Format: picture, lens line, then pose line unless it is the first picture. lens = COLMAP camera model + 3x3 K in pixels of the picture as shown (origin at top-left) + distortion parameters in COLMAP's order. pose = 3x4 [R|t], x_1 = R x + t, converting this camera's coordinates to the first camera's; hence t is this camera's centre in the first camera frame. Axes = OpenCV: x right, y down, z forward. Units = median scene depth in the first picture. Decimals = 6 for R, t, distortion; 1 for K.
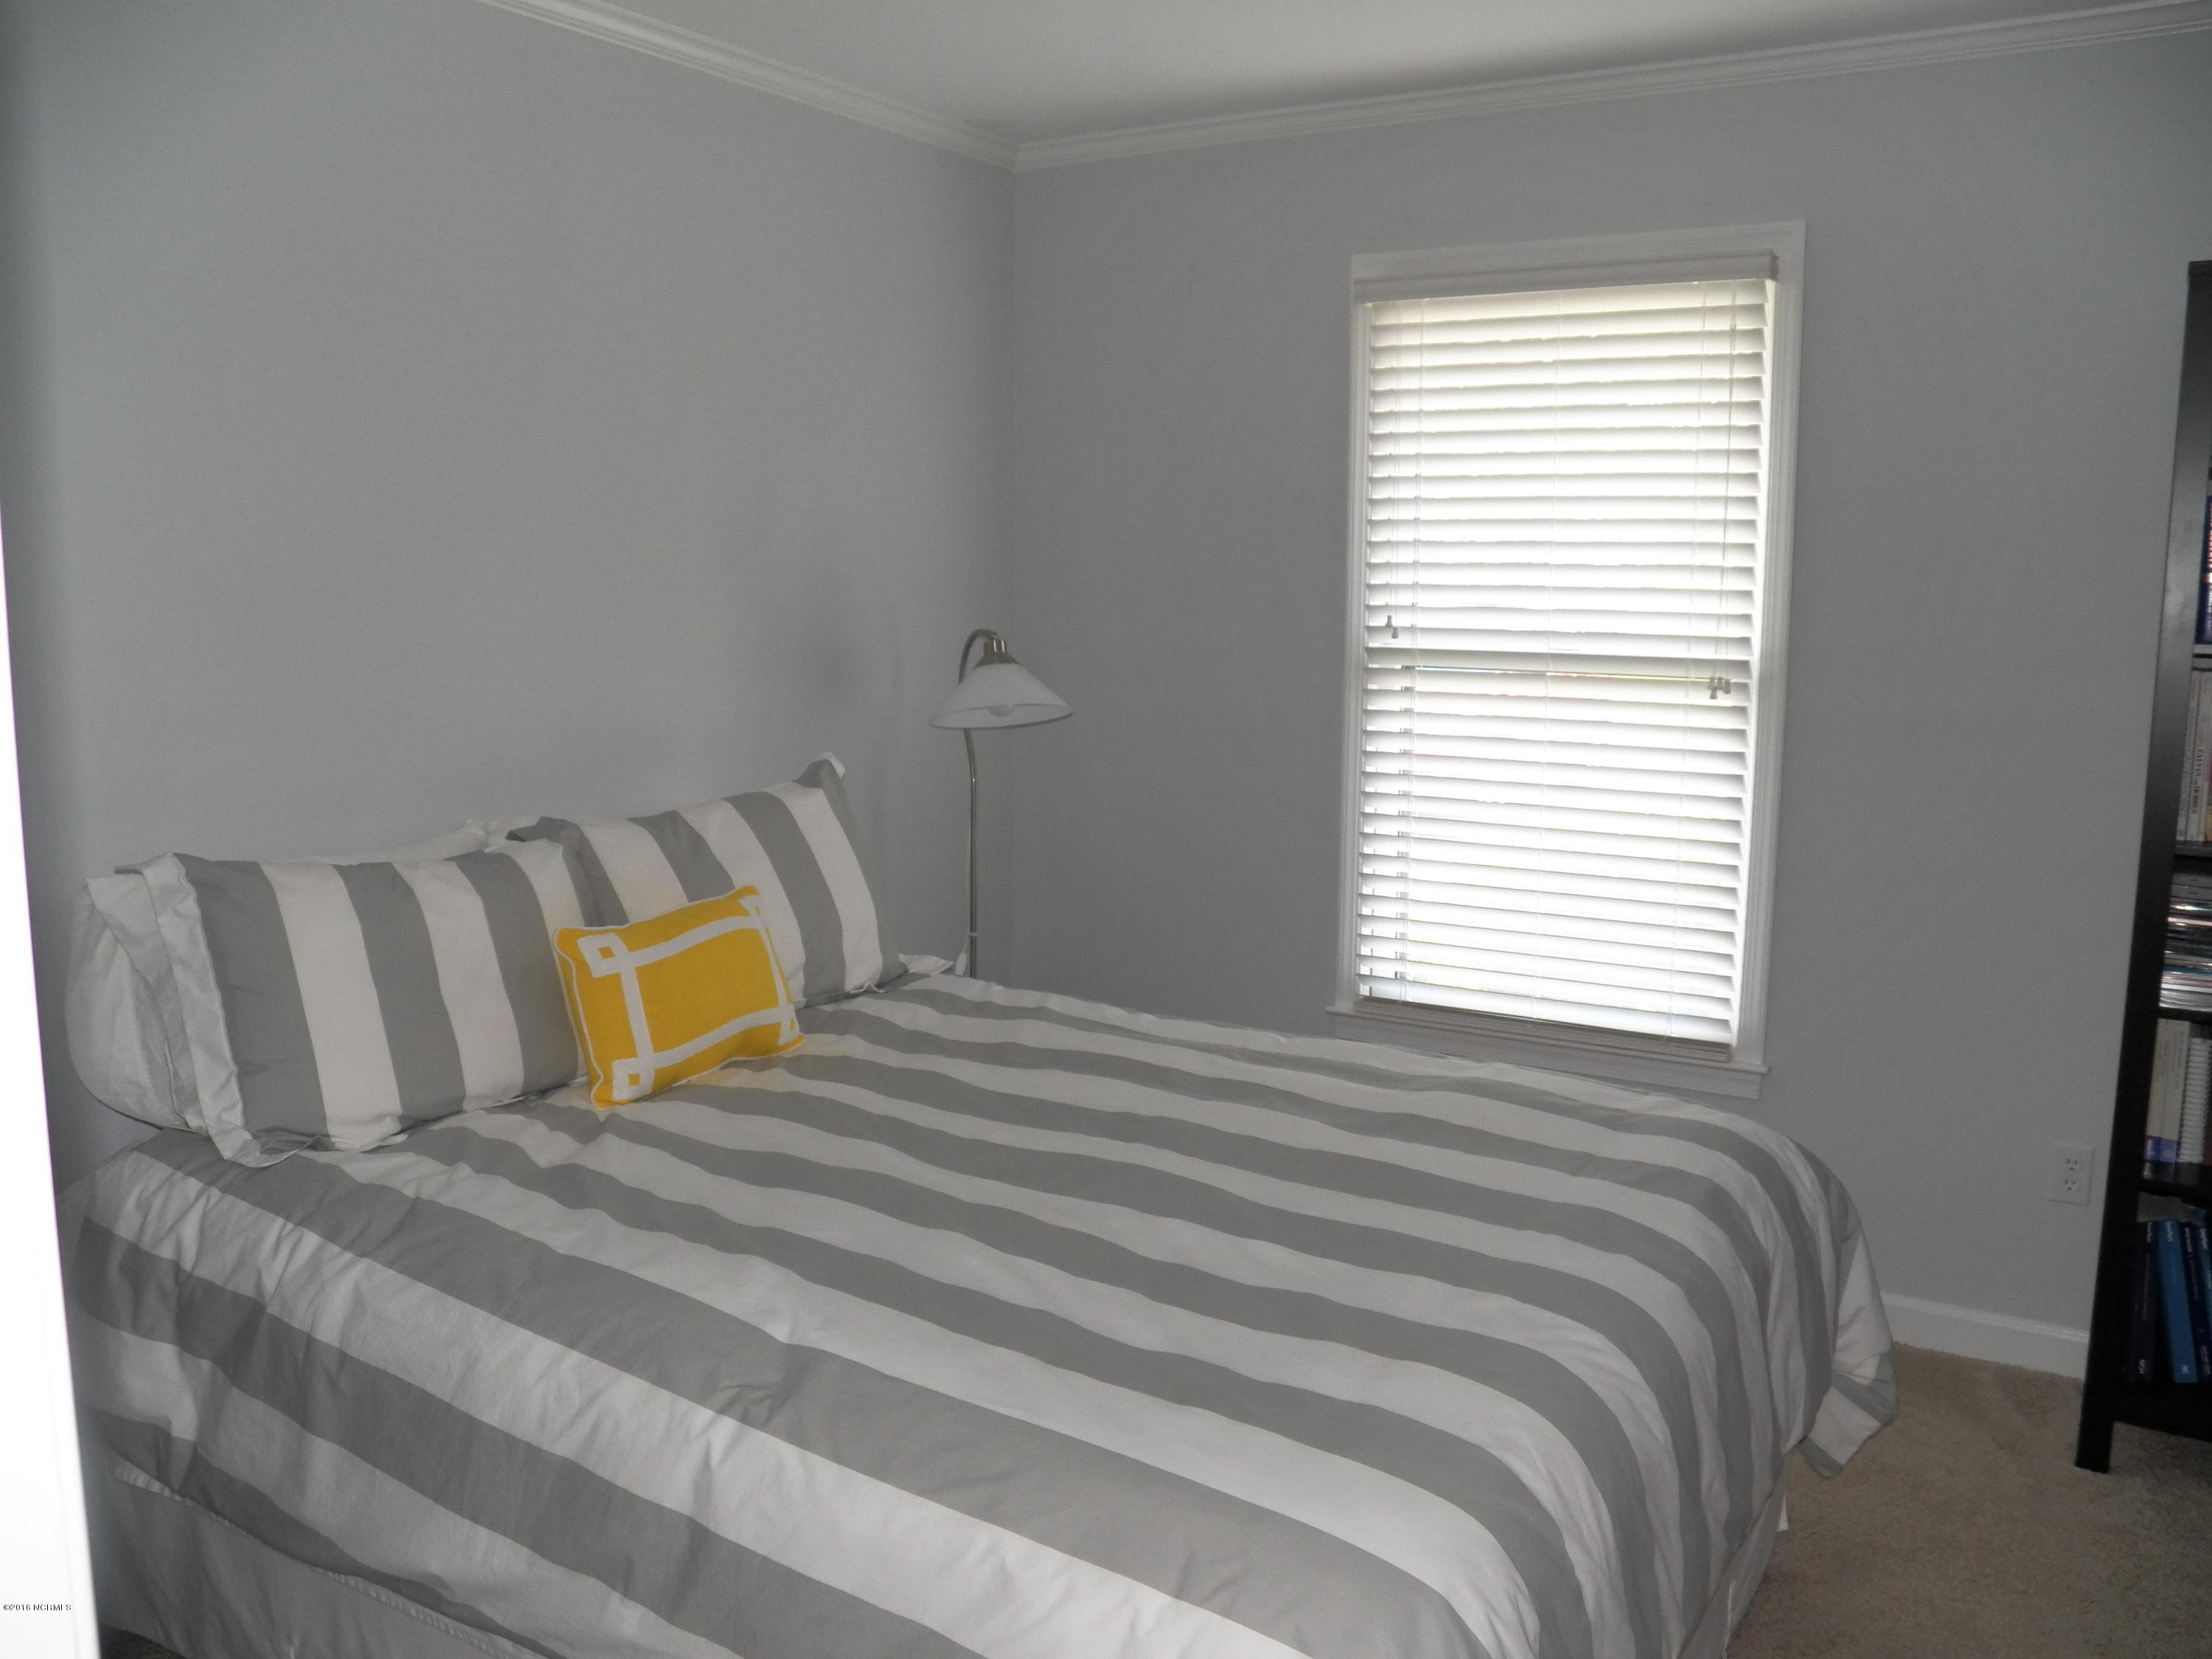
lens RADIAL K [[1803.7, 0, 1105.5], [0, 1803.7, 826.8], [0, 0, 1]] dist [-0.140020, 0.101020]
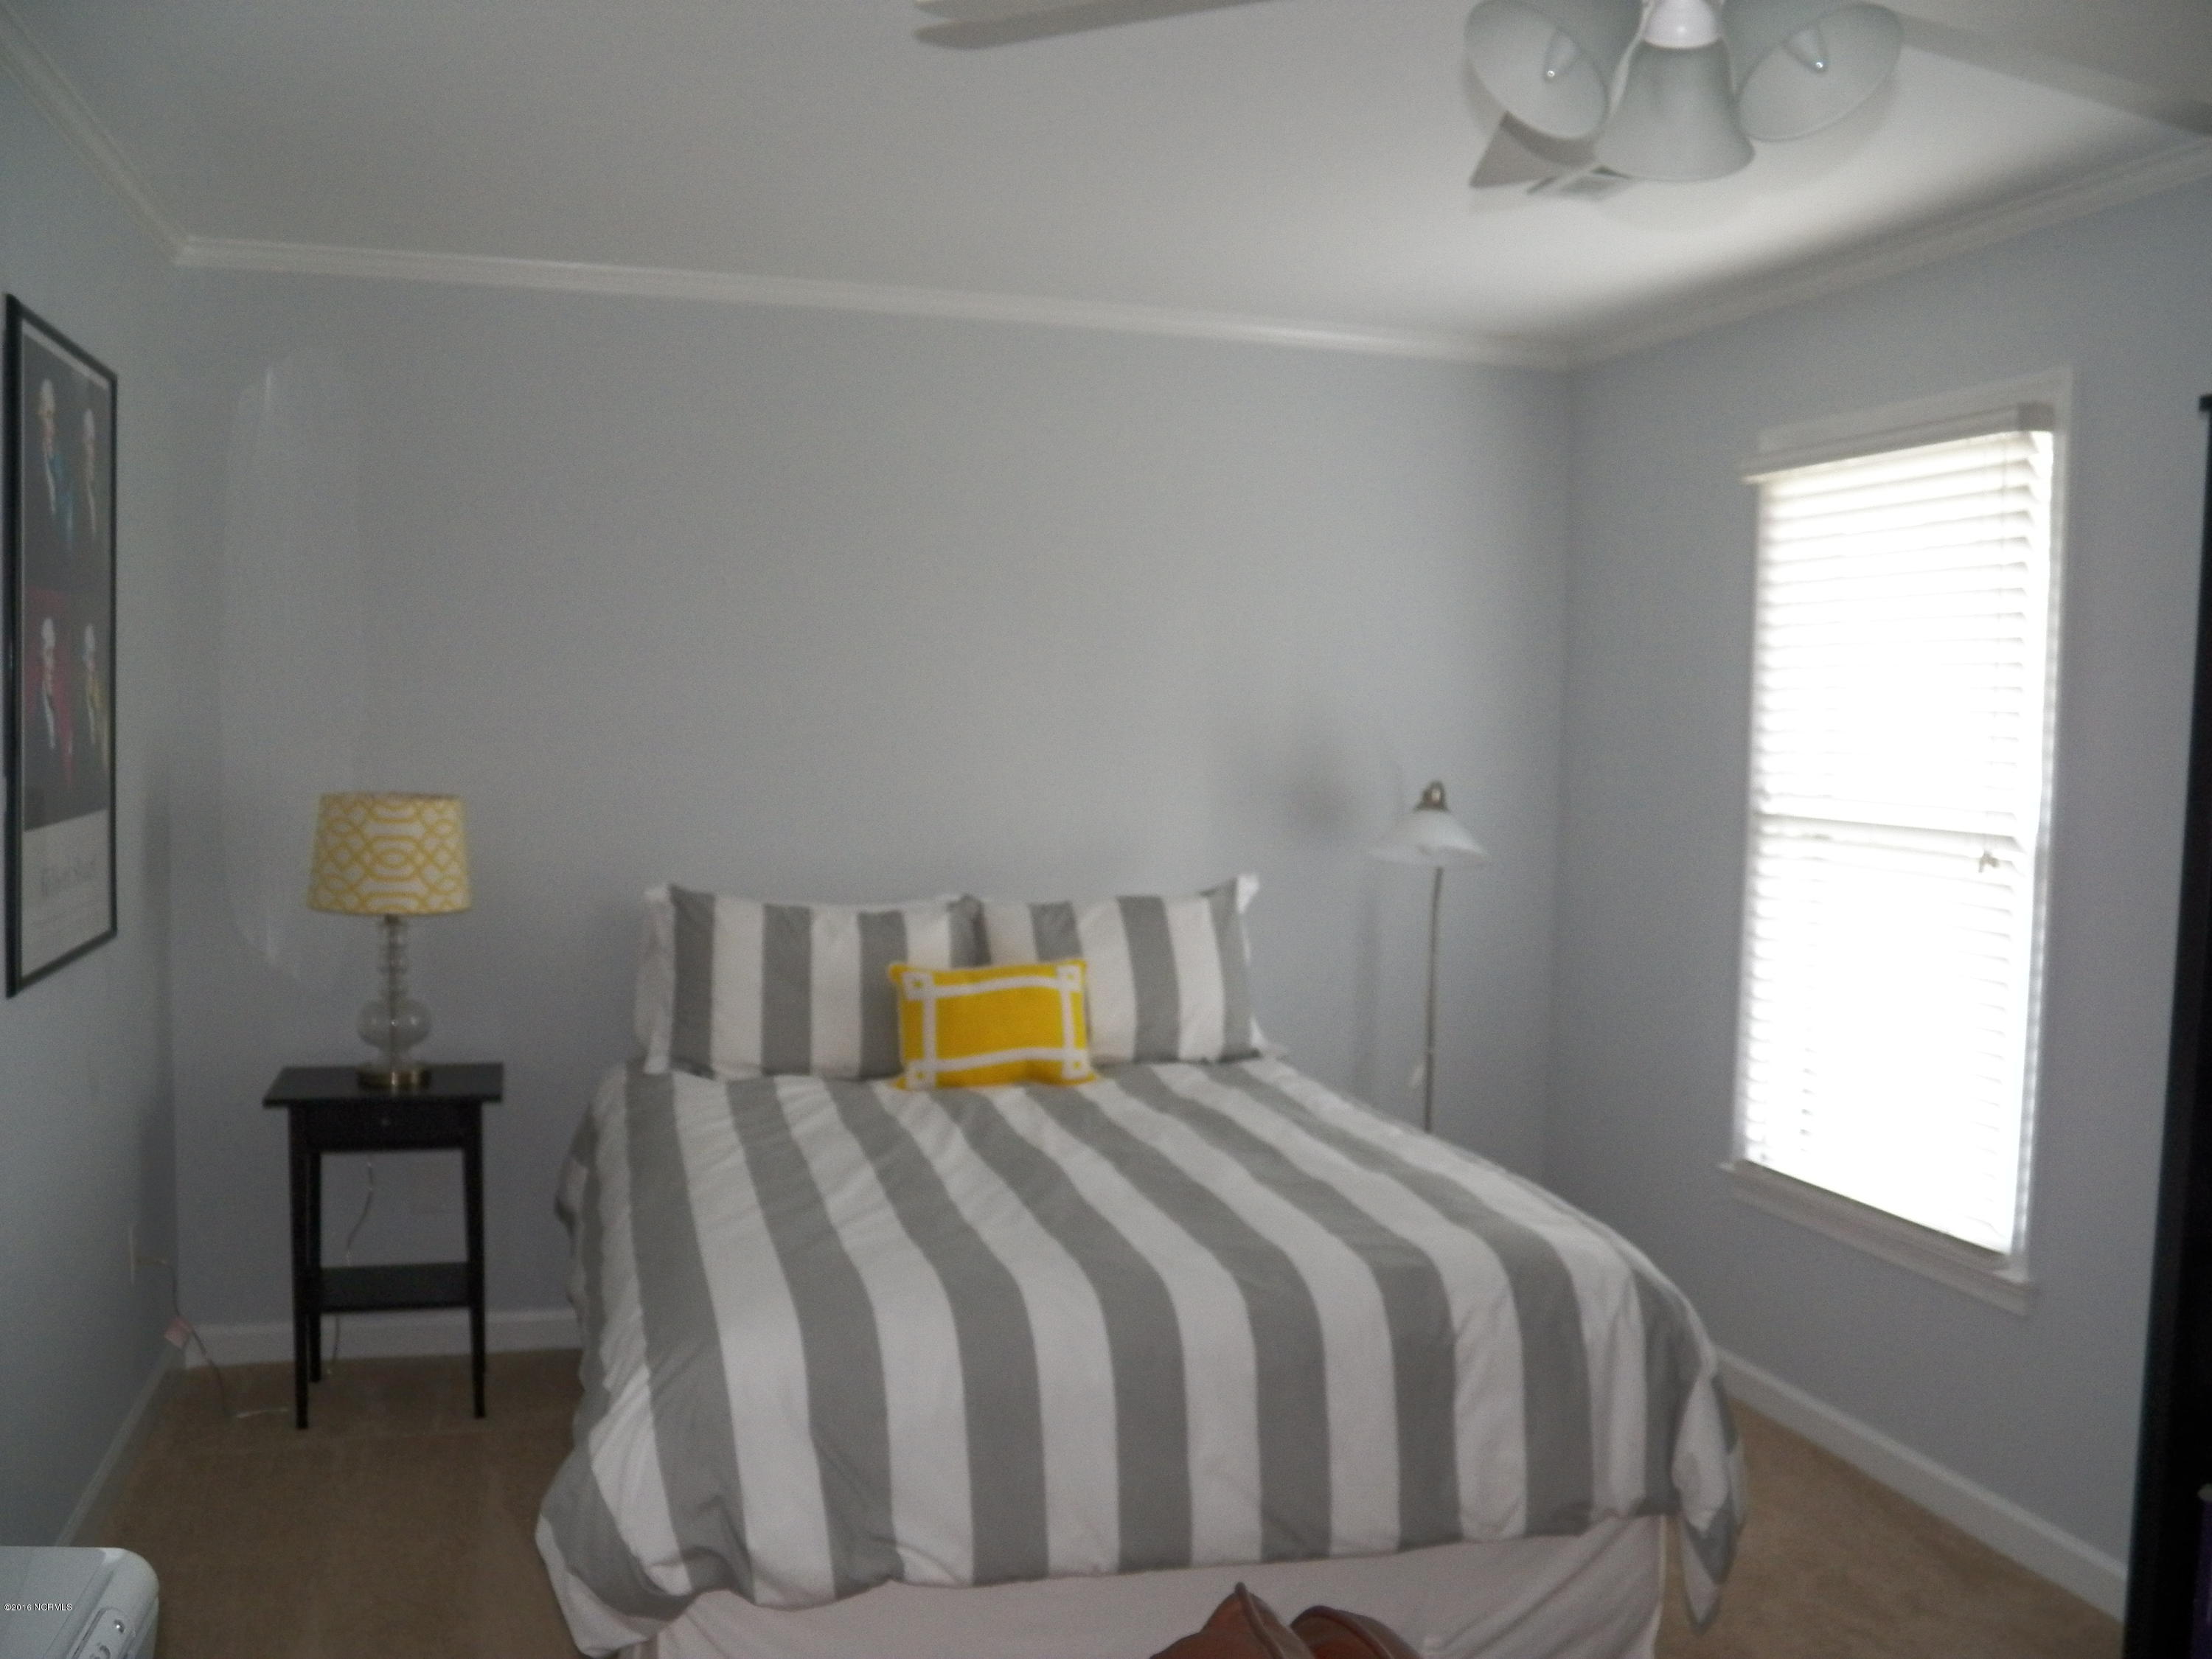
lens RADIAL K [[1967.2, 0, 1111.6], [0, 1967.2, 830.2], [0, 0, 1]] dist [-0.112329, 0.029511]
pose [[0.745703, 0.049926, -0.664406, 0.678729], [-0.111480, 0.992481, -0.050542, 0.007992], [0.656886, 0.111757, 0.745661, -0.067679]]
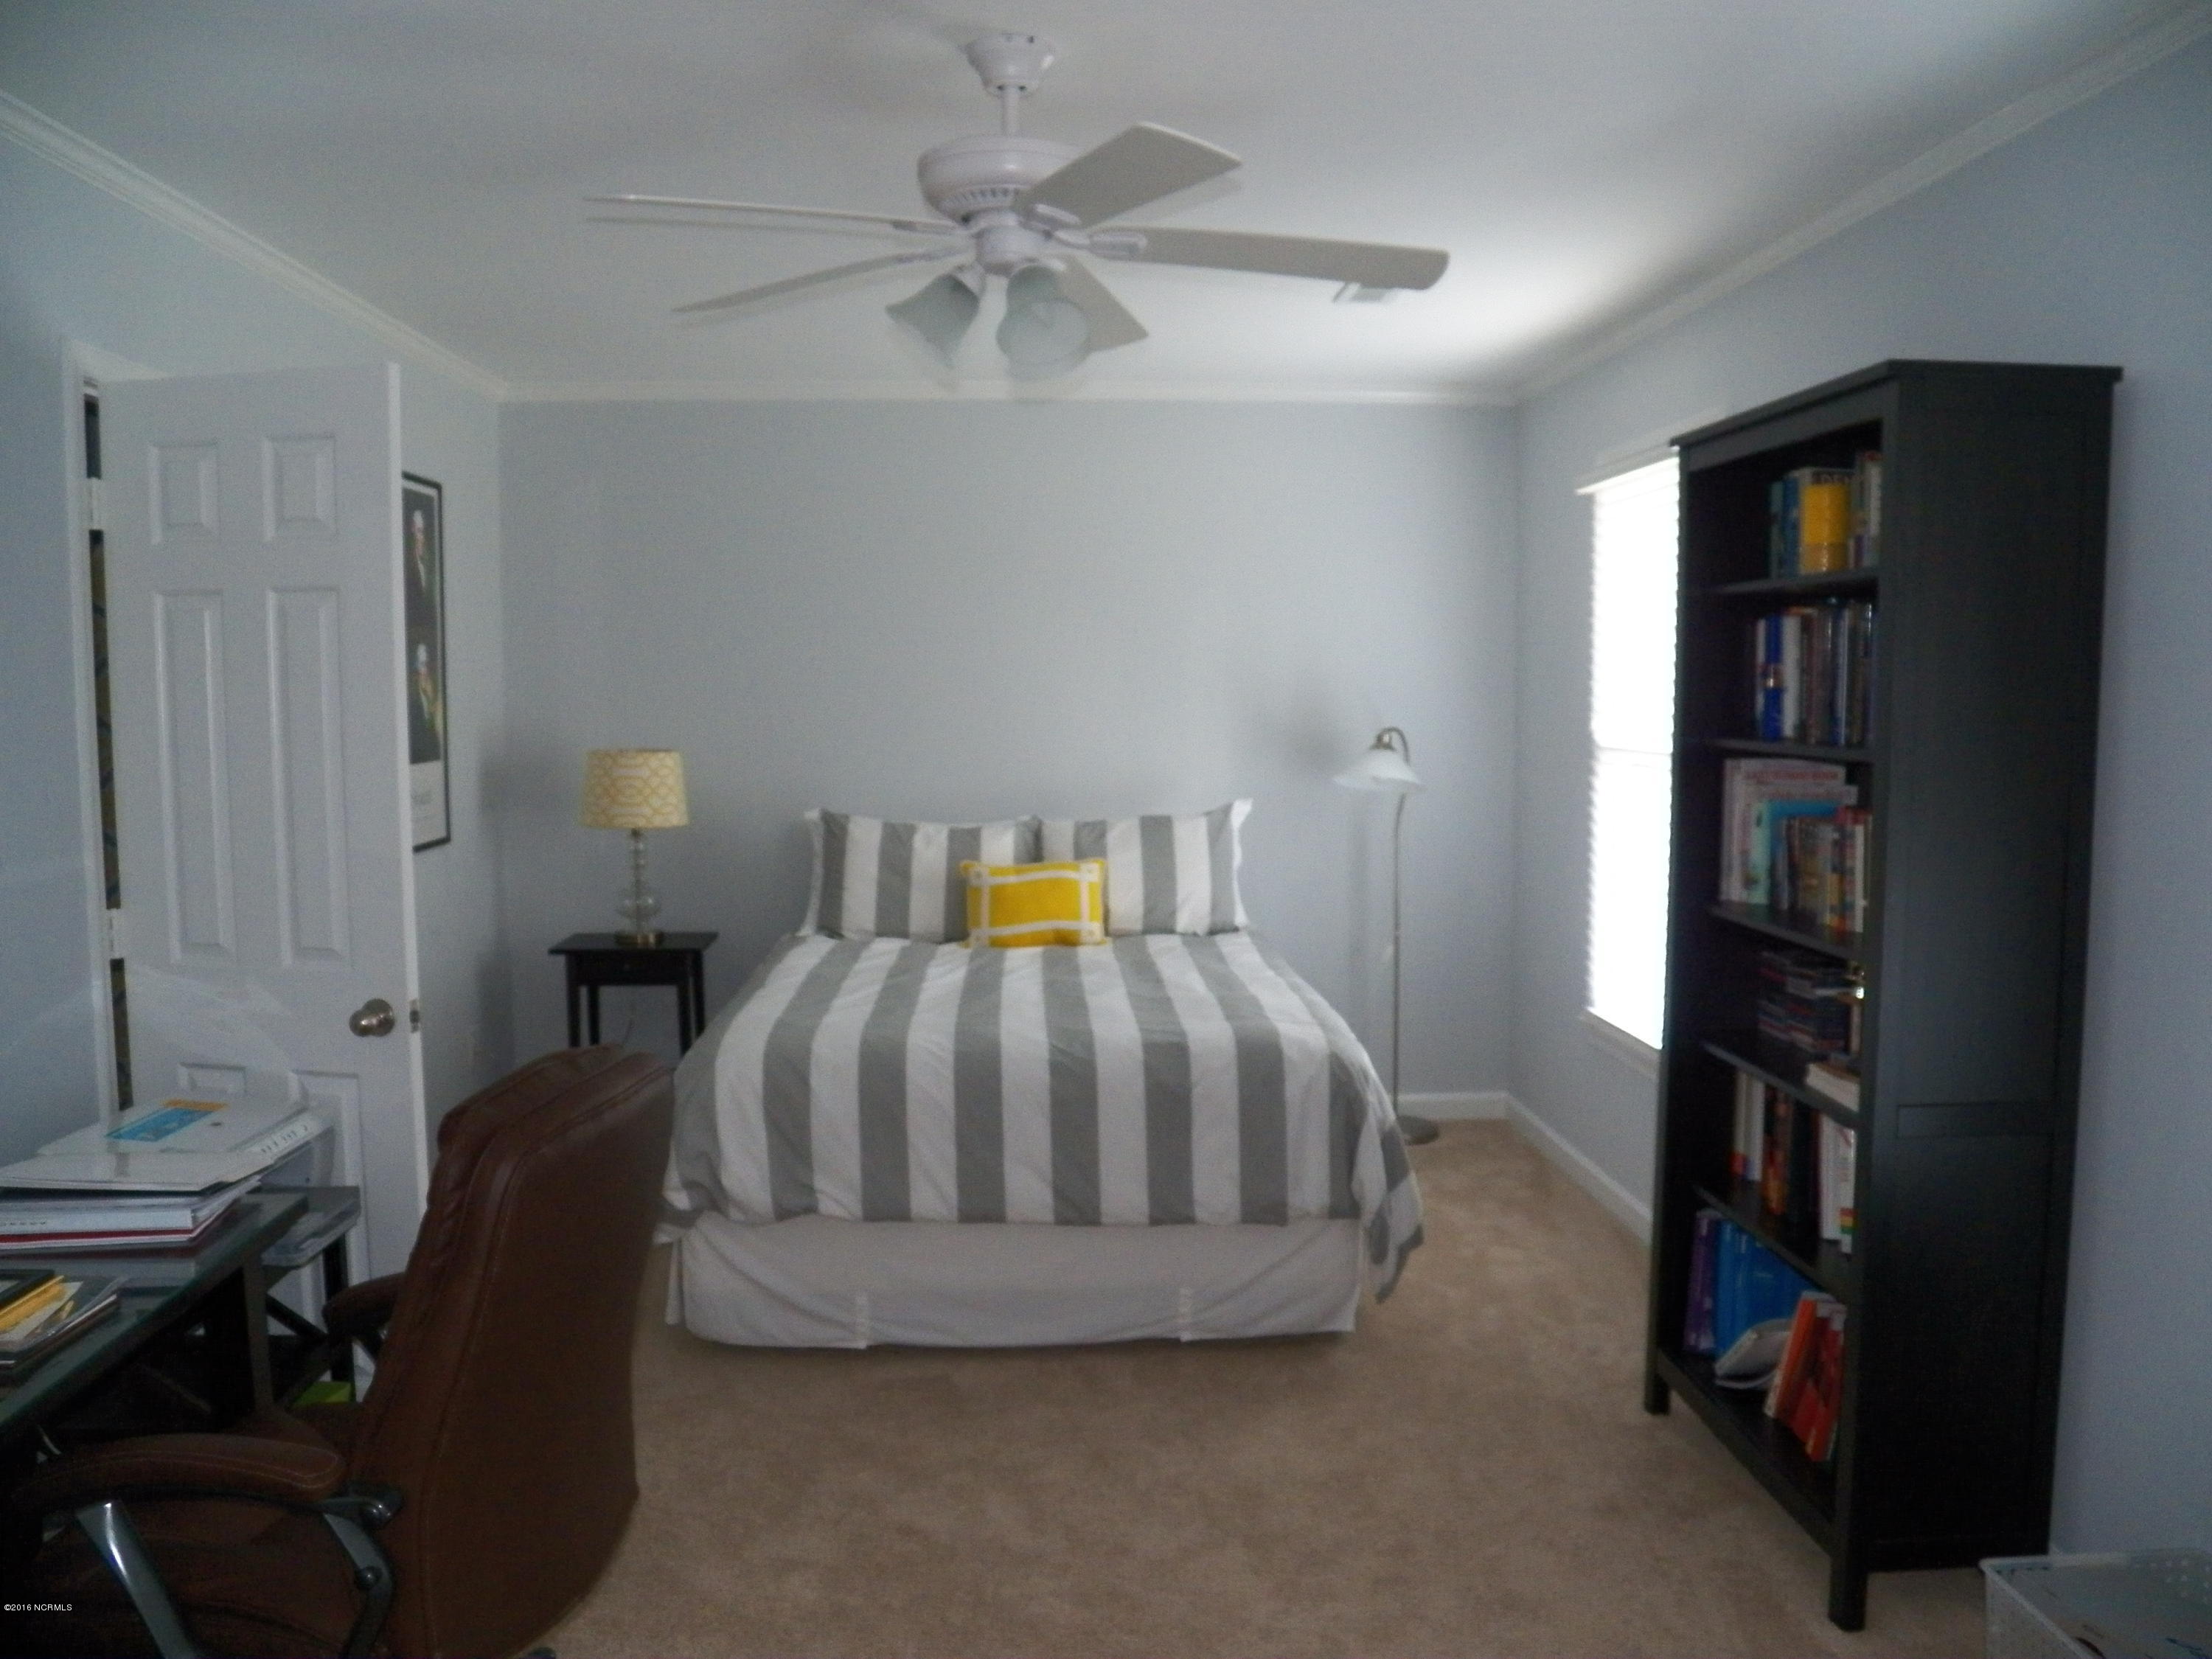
lens RADIAL K [[1803.7, 0, 1102.6], [0, 1803.7, 835.0], [0, 0, 1]] dist [-0.140020, 0.101020]
pose [[0.568644, 0.060365, -0.820366, 1.157229], [-0.108450, 0.994100, -0.002024, 0.009978], [0.815403, 0.090120, 0.571835, -0.055941]]
